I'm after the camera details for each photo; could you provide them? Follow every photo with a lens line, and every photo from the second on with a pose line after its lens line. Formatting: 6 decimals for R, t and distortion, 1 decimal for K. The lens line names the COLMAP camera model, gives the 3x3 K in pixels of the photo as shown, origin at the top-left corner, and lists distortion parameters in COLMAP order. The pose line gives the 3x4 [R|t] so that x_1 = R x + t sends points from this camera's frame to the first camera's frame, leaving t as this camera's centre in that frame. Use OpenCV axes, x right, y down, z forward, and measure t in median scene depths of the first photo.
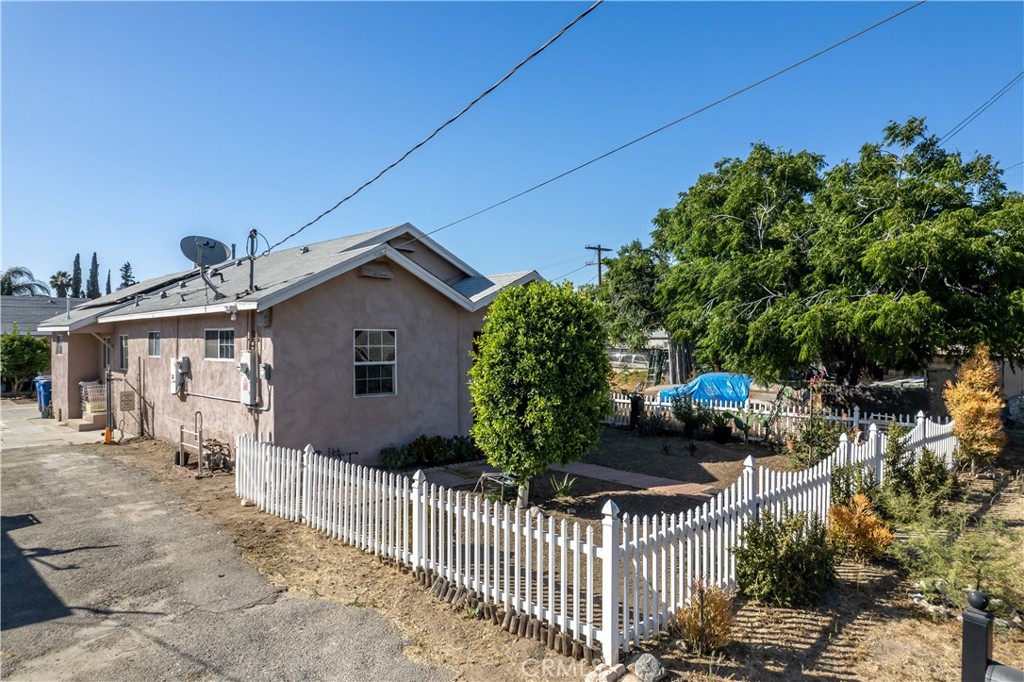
lens RADIAL K [[653.7, 0, 540.7], [0, 653.7, 336.8], [0, 0, 1]] dist [-0.024602, 0.002437]
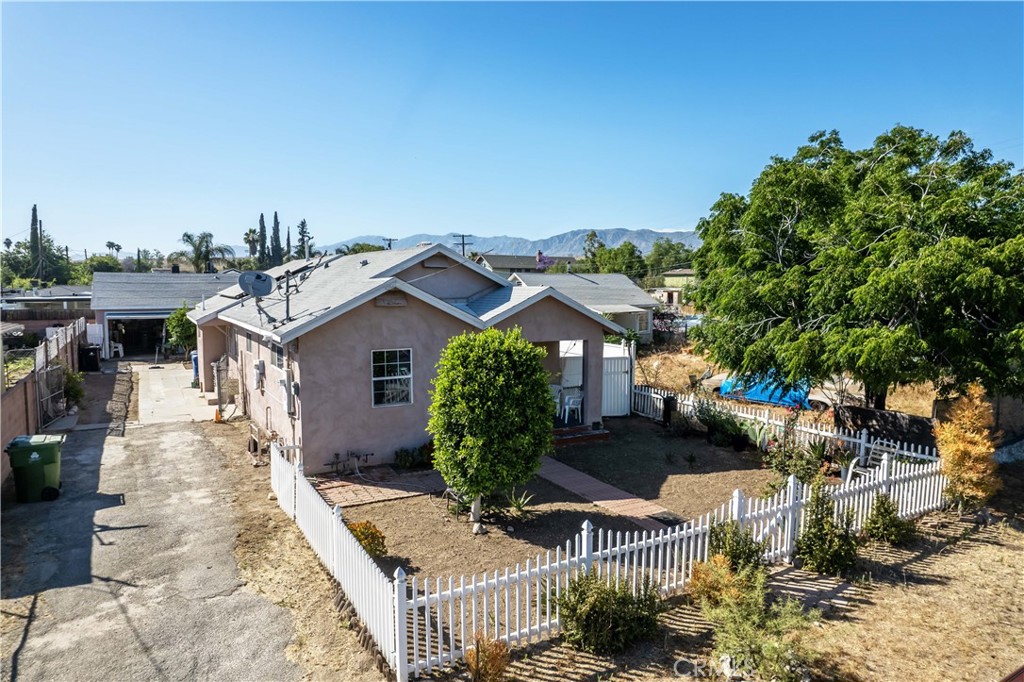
lens RADIAL K [[643.4, 0, 512.0], [0, 643.4, 341.0], [0, 0, 1]] dist [-0.020646, 0.002484]
pose [[0.969895, 0.022997, -0.242436, 0.250717], [-0.004786, 0.997139, 0.075440, -0.121226], [0.243477, -0.072008, 0.967230, -0.069803]]
